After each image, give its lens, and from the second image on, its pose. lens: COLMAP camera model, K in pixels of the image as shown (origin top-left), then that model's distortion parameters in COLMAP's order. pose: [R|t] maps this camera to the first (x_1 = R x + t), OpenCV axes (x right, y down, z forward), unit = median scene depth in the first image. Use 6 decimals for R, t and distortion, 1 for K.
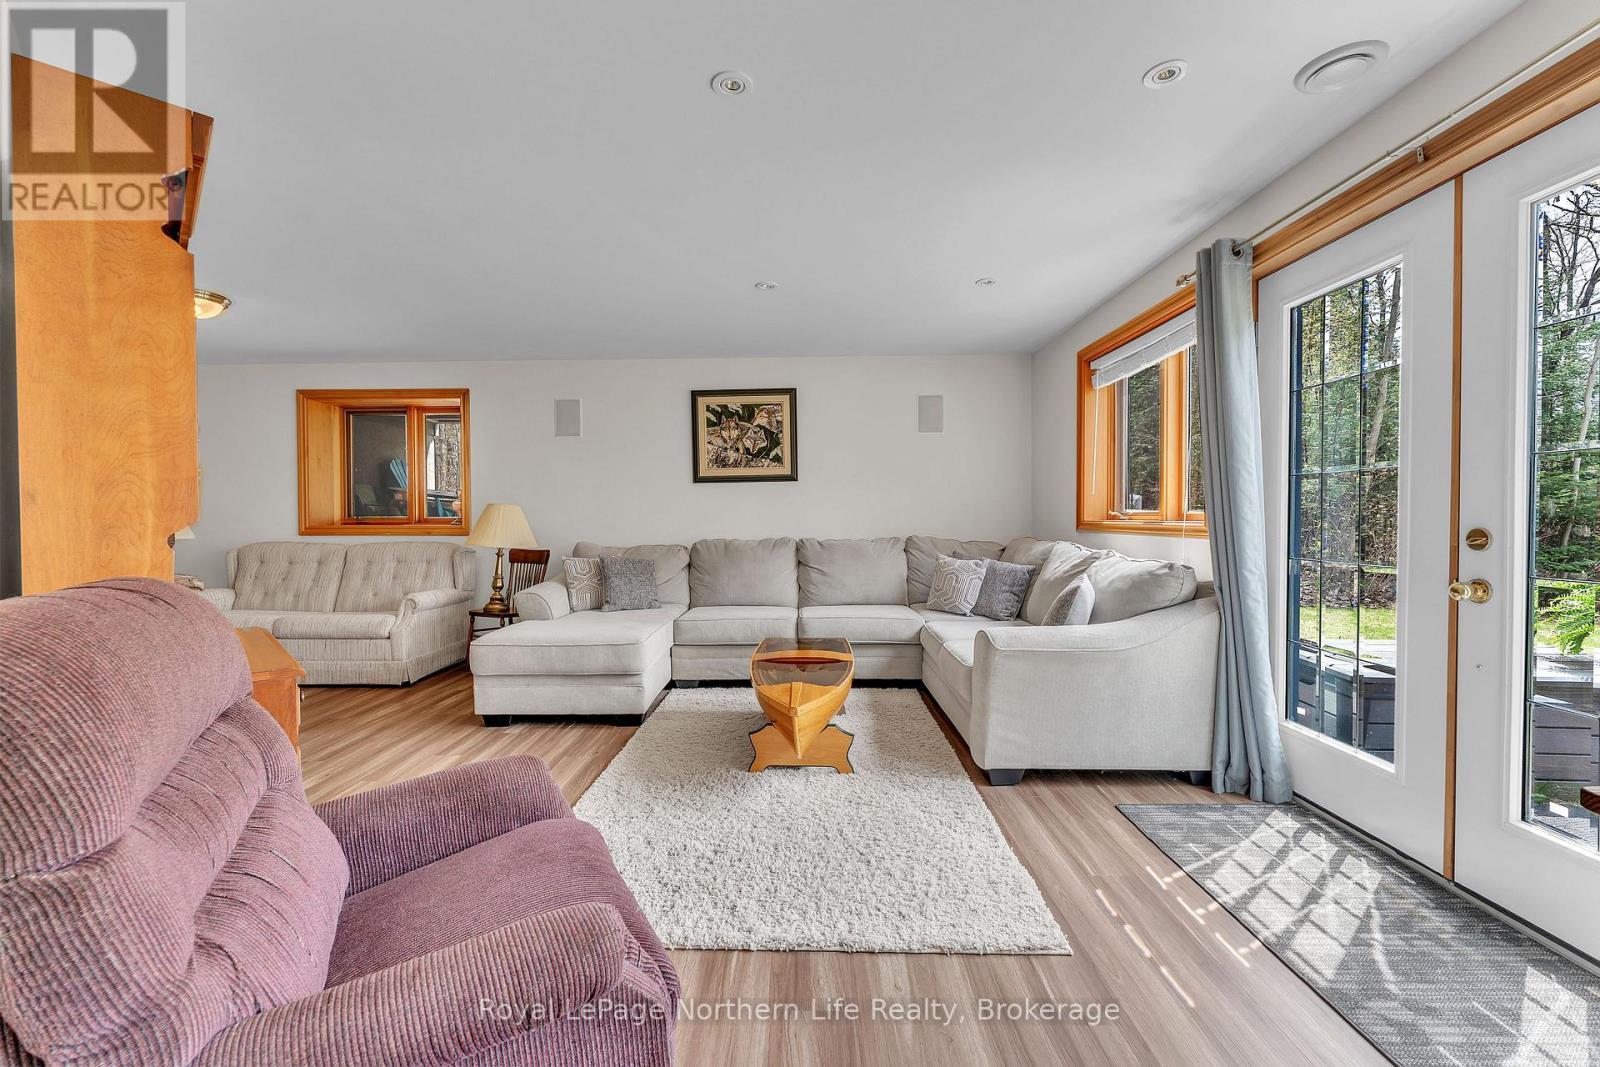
lens RADIAL K [[661.6, 0, 793.8], [0, 661.6, 501.2], [0, 0, 1]] dist [-0.000716, 0.000114]
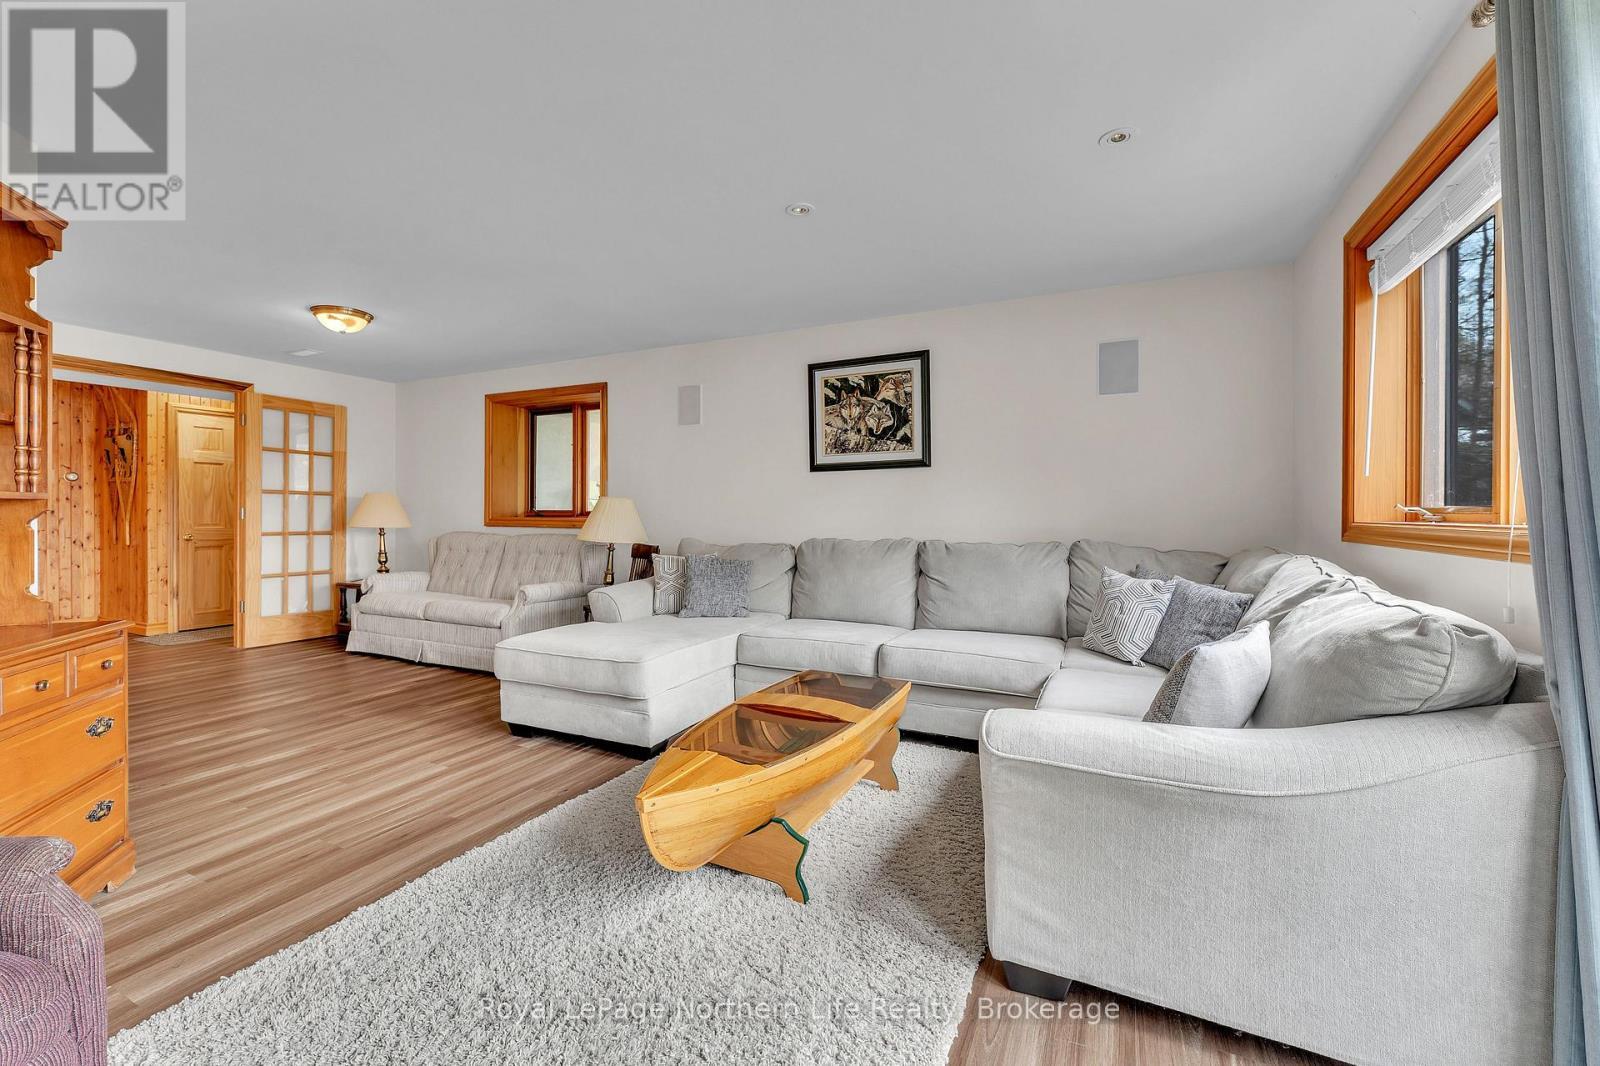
lens RADIAL K [[668.0, 0, 795.6], [0, 668.0, 491.7], [0, 0, 1]] dist [-0.000046, -0.000211]
pose [[0.905379, -0.006492, -0.424555, 0.208459], [0.003793, 0.999967, -0.007202, 0.004336], [0.424587, 0.004910, 0.905374, 0.221694]]
